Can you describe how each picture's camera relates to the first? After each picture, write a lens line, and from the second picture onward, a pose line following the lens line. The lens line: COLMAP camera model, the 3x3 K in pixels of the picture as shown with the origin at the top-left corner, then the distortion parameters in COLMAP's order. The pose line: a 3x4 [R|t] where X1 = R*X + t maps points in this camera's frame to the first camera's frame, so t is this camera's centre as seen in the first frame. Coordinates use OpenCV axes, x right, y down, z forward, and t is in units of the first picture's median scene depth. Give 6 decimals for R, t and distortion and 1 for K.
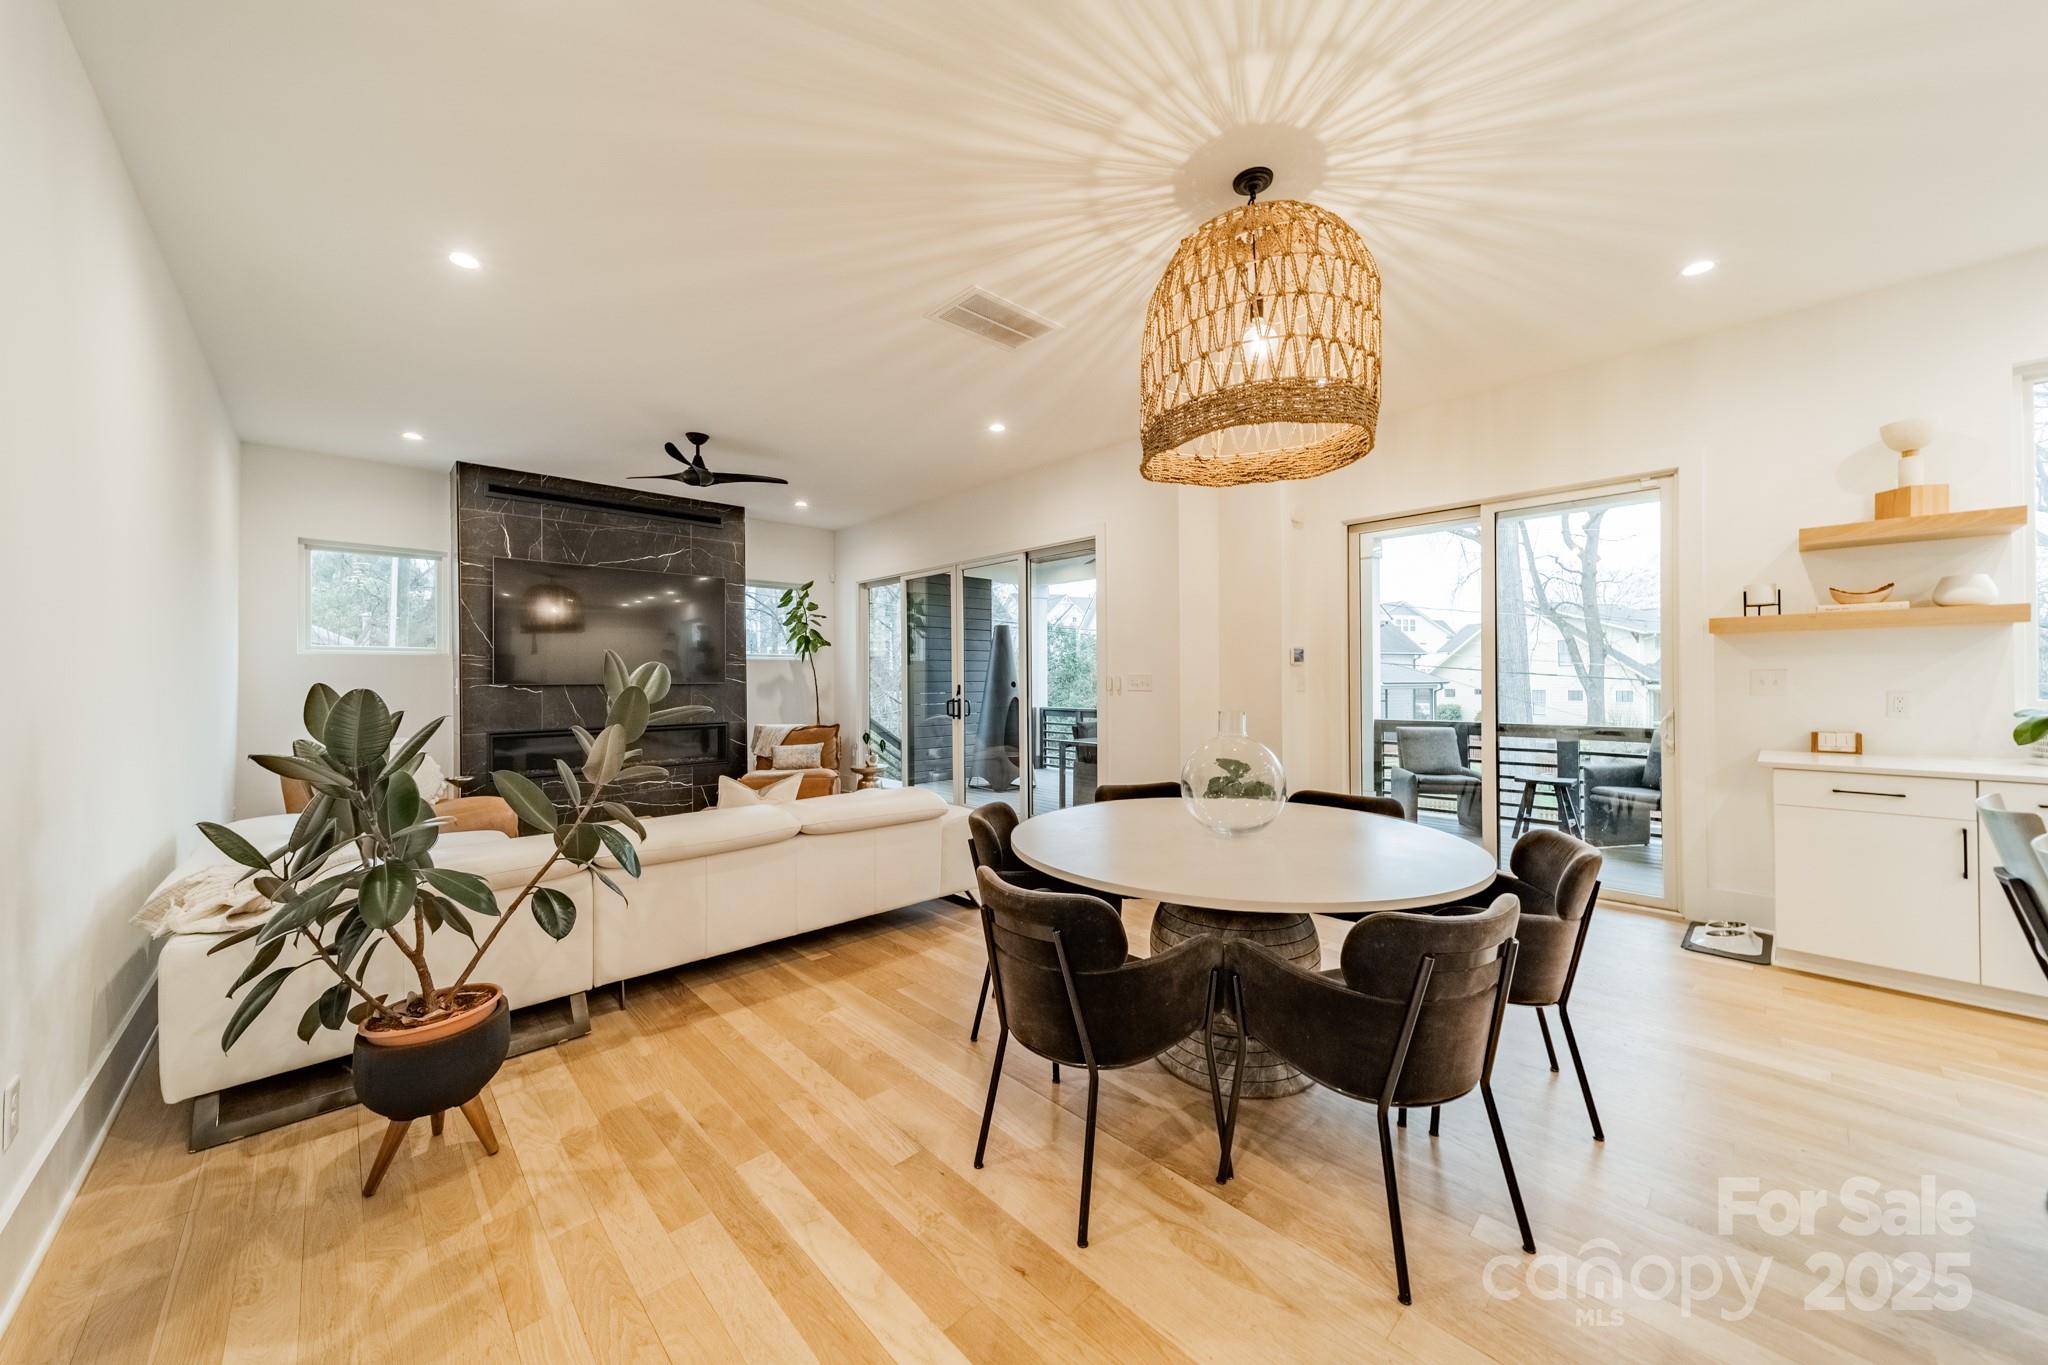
lens RADIAL K [[723.3, 0, 1027.5], [0, 723.3, 679.1], [0, 0, 1]] dist [0.009482, 0.000004]
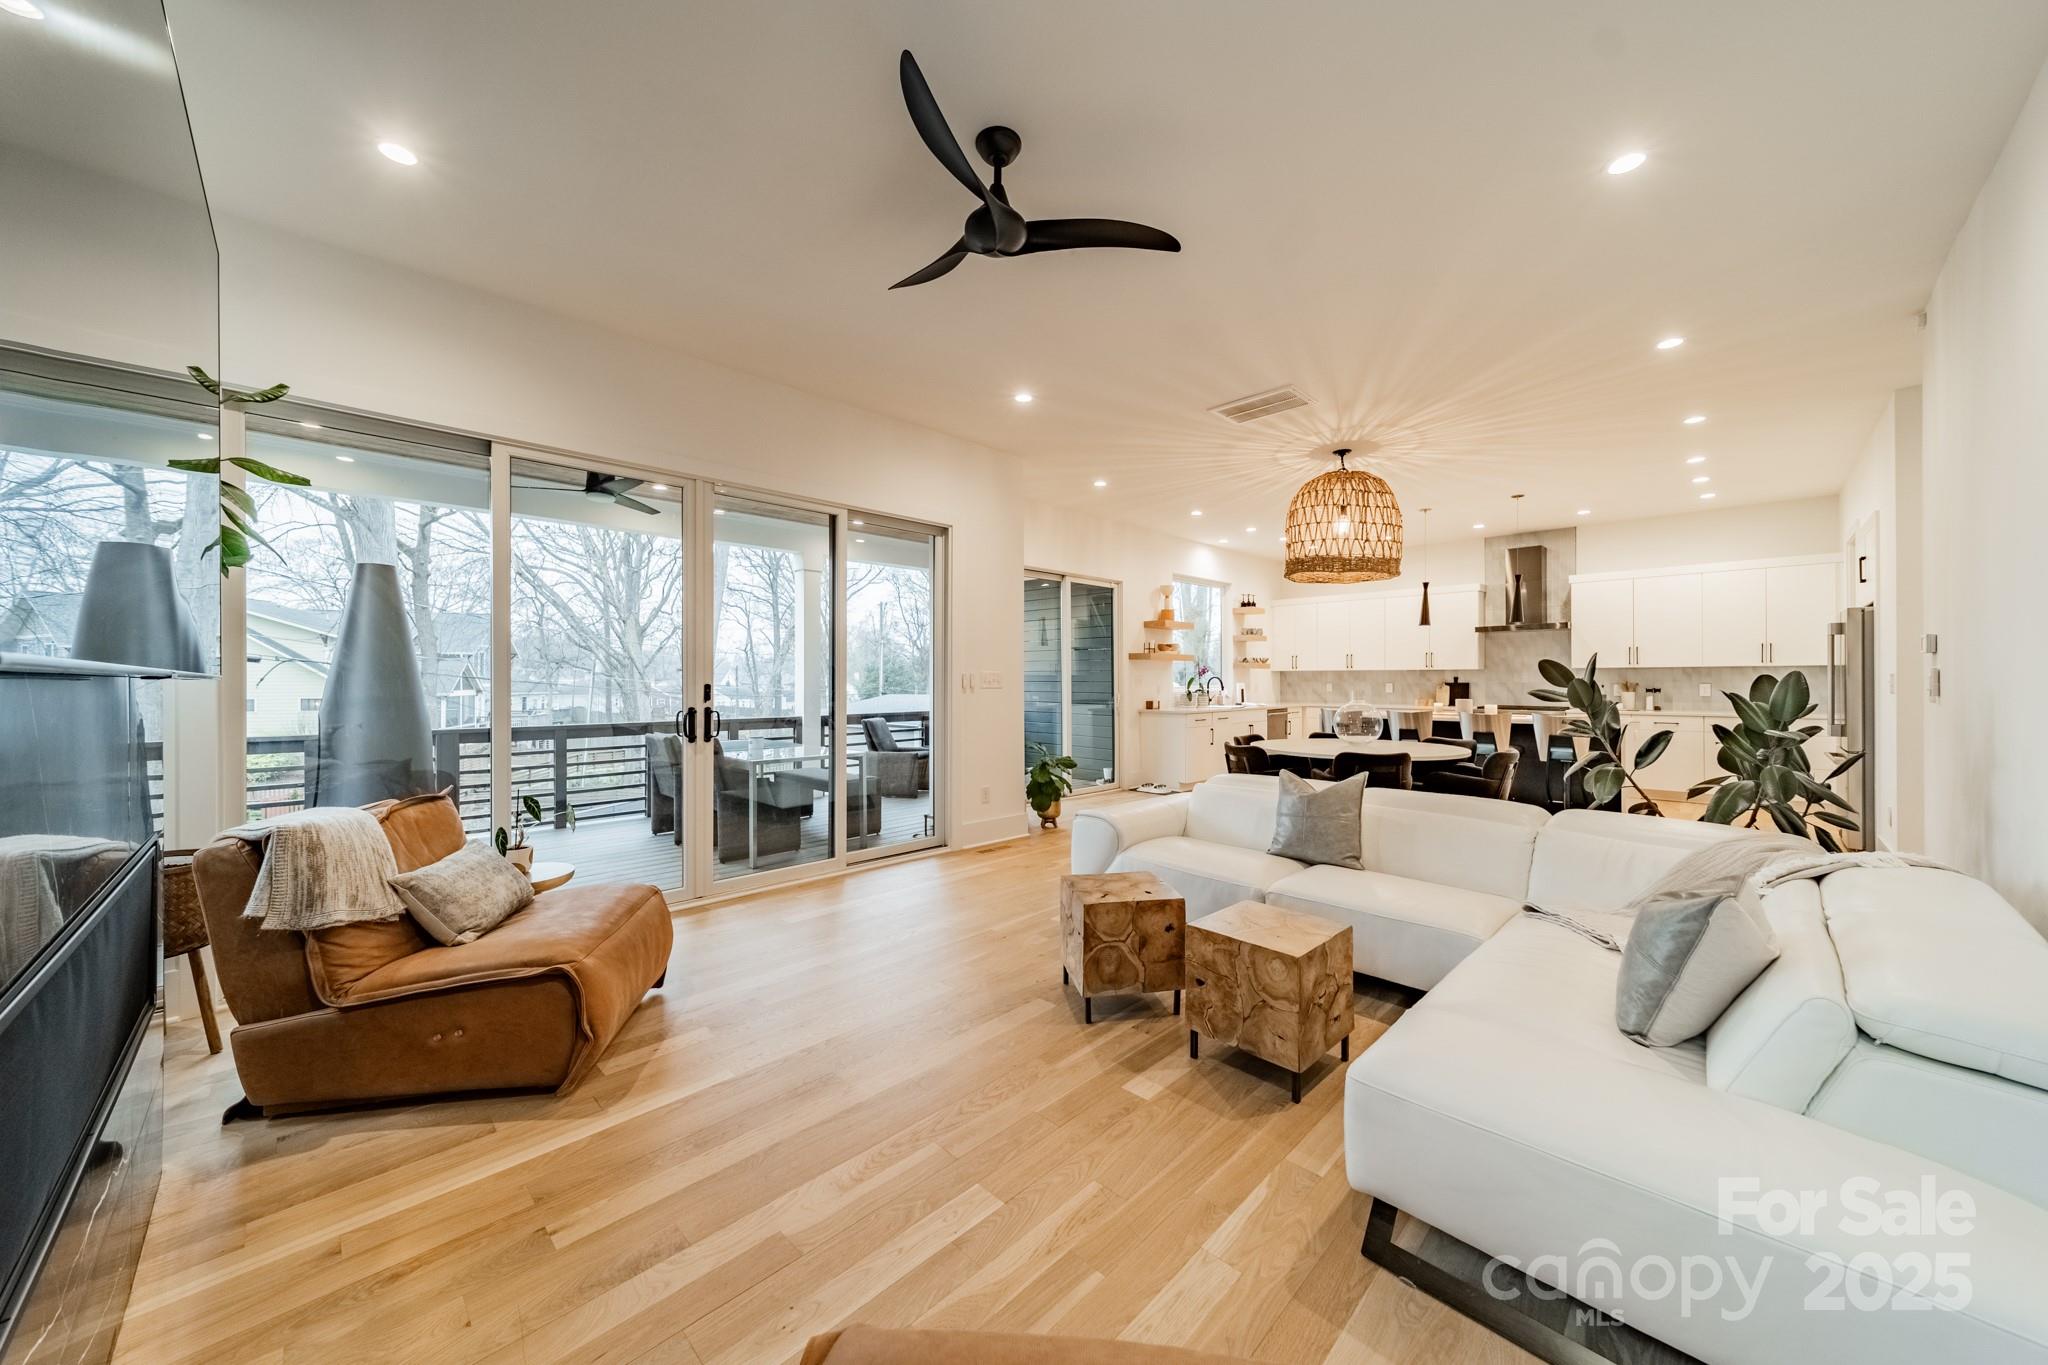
lens RADIAL K [[723.3, 0, 1027.5], [0, 723.3, 679.1], [0, 0, 1]] dist [0.009482, 0.000004]
pose [[-0.027743, 0.008920, 0.999575, -1.367986], [0.001327, 0.999960, -0.008886, 0.019545], [-0.999614, 0.001080, -0.027754, 1.477115]]
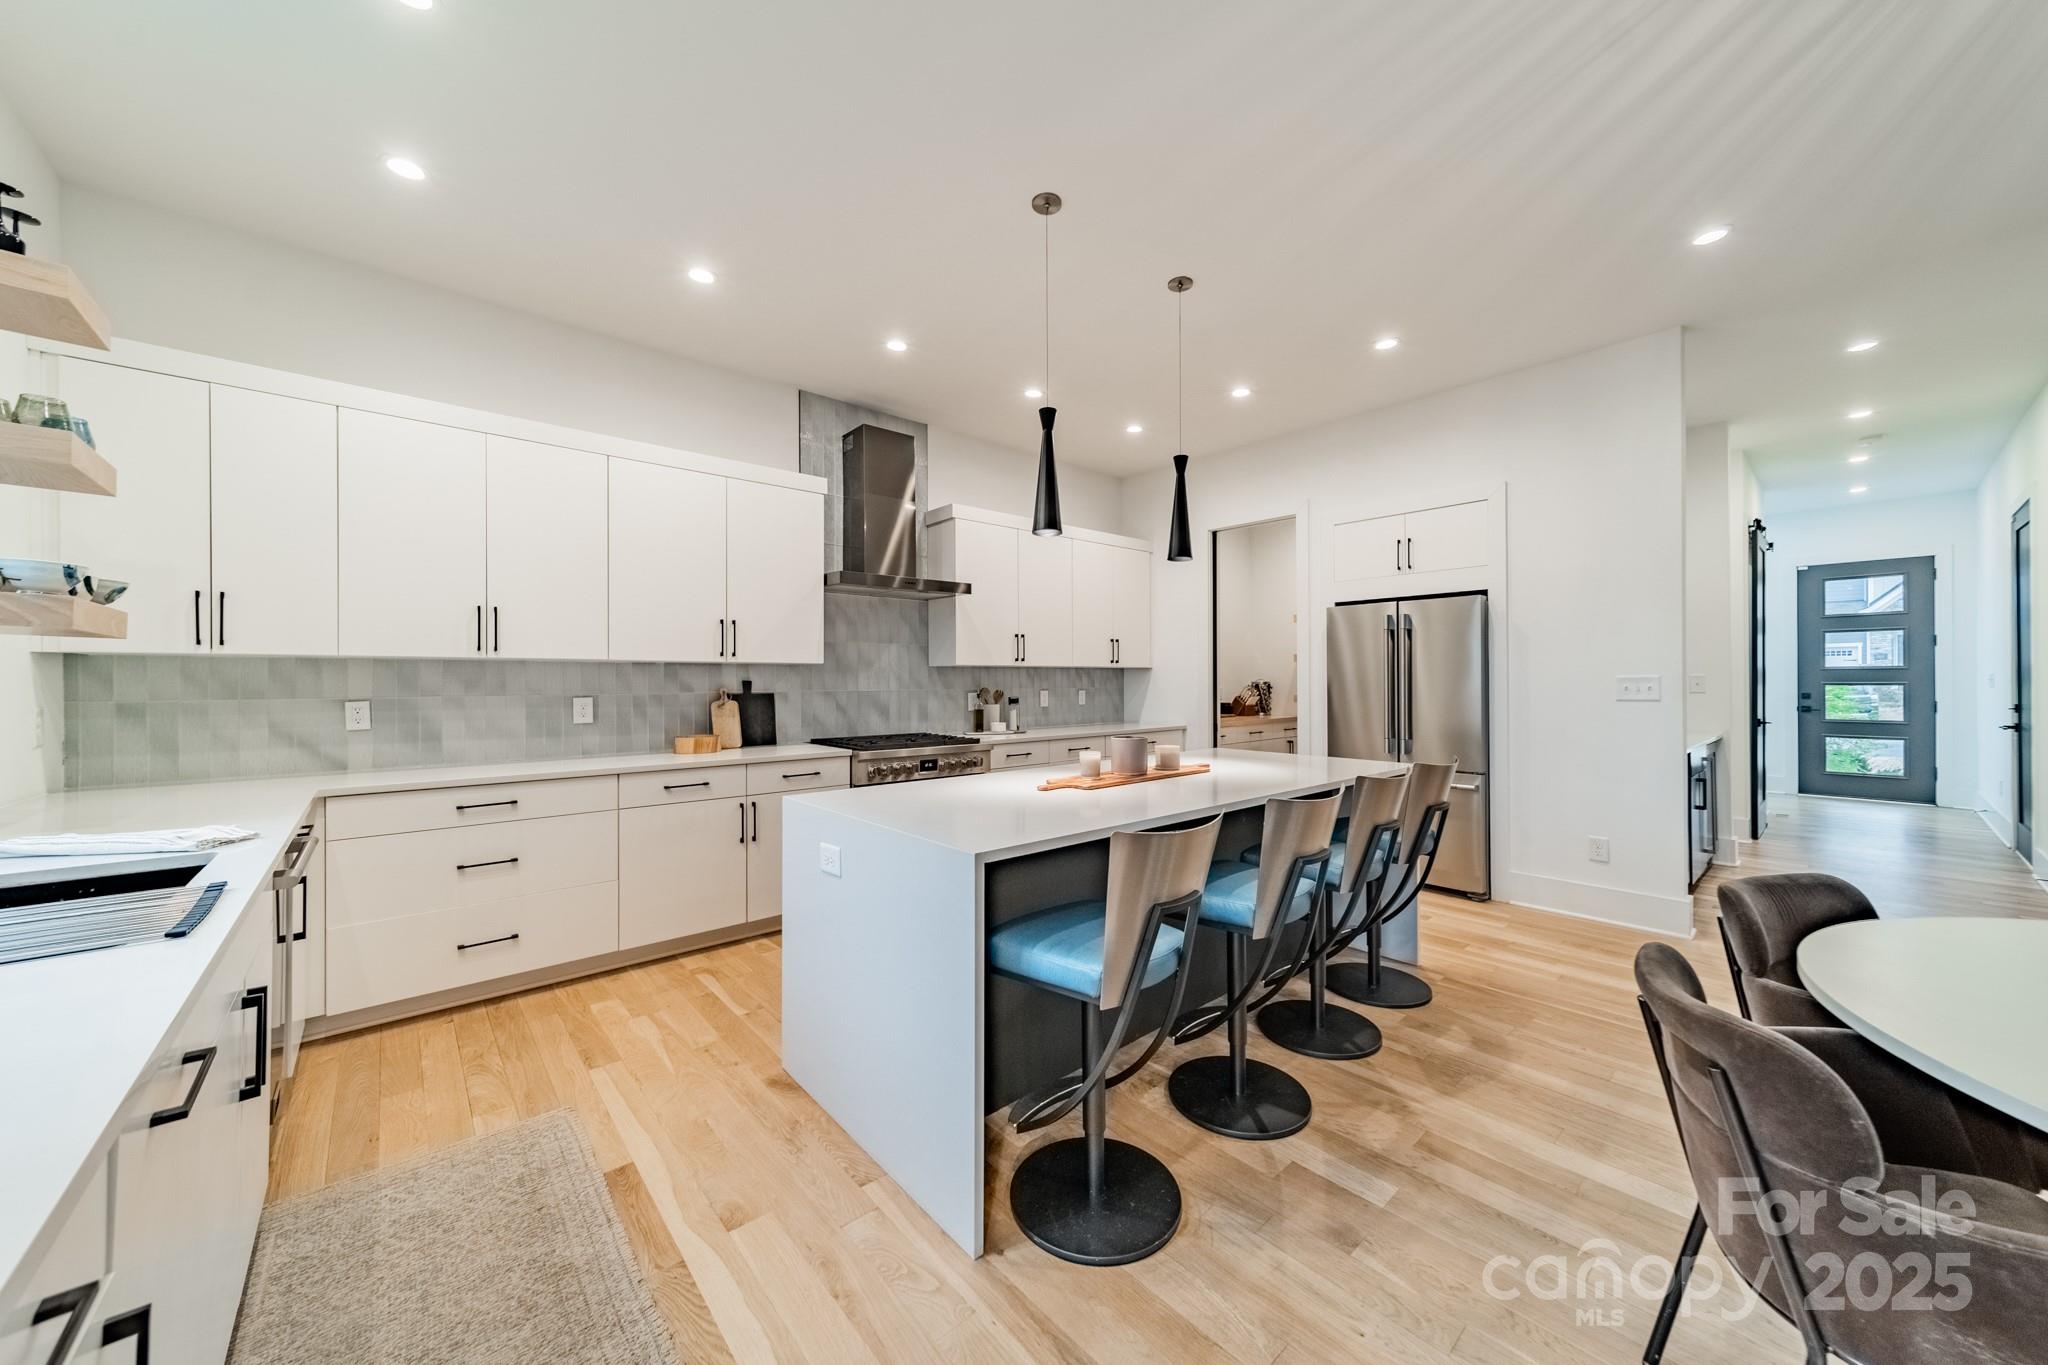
lens RADIAL K [[723.3, 0, 1027.5], [0, 723.3, 679.1], [0, 0, 1]] dist [0.009482, 0.000004]
pose [[-0.999143, 0.012042, 0.039605, 0.765477], [0.011905, 0.999922, -0.003679, -0.002466], [-0.039646, -0.003205, -0.999209, 0.985038]]
